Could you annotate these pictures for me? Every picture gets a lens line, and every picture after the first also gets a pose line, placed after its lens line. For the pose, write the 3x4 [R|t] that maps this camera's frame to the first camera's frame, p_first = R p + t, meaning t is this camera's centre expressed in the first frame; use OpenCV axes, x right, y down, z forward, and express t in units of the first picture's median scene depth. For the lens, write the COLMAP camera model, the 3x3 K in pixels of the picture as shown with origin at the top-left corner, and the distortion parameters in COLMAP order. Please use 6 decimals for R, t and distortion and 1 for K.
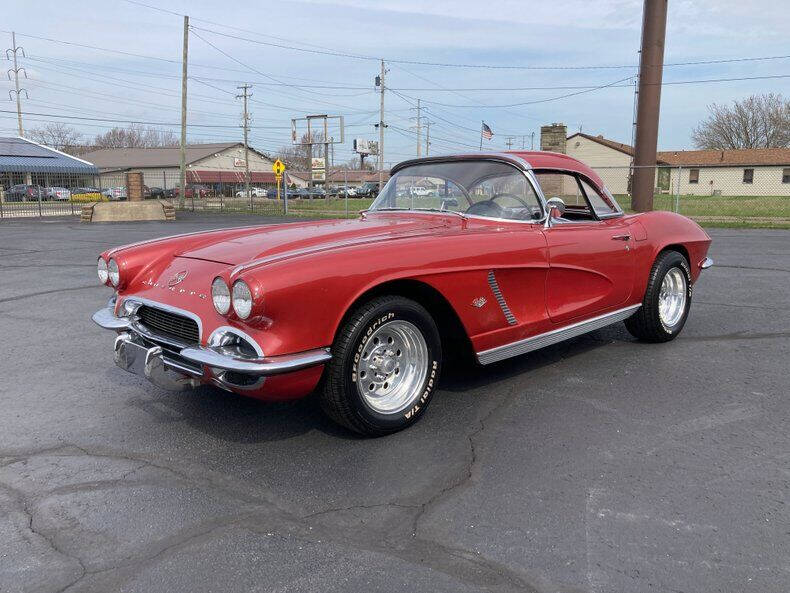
lens RADIAL K [[648.2, 0, 387.2], [0, 648.2, 297.2], [0, 0, 1]] dist [0.009934, -0.000369]
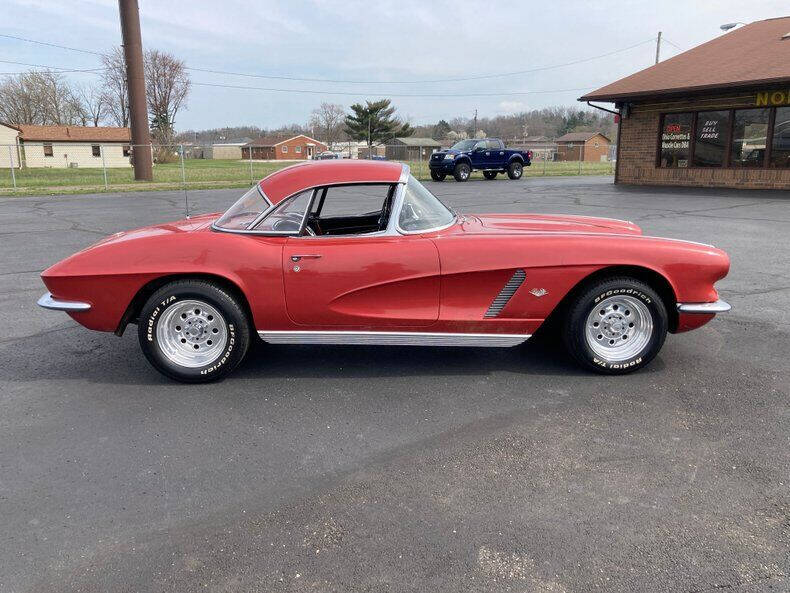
lens RADIAL K [[648.2, 0, 387.2], [0, 648.2, 297.2], [0, 0, 1]] dist [0.009934, -0.000369]
pose [[0.435313, -0.193993, 0.879130, -0.269987], [0.157883, 0.977825, 0.137594, -0.006829], [-0.886327, 0.078903, 0.456288, 0.027542]]
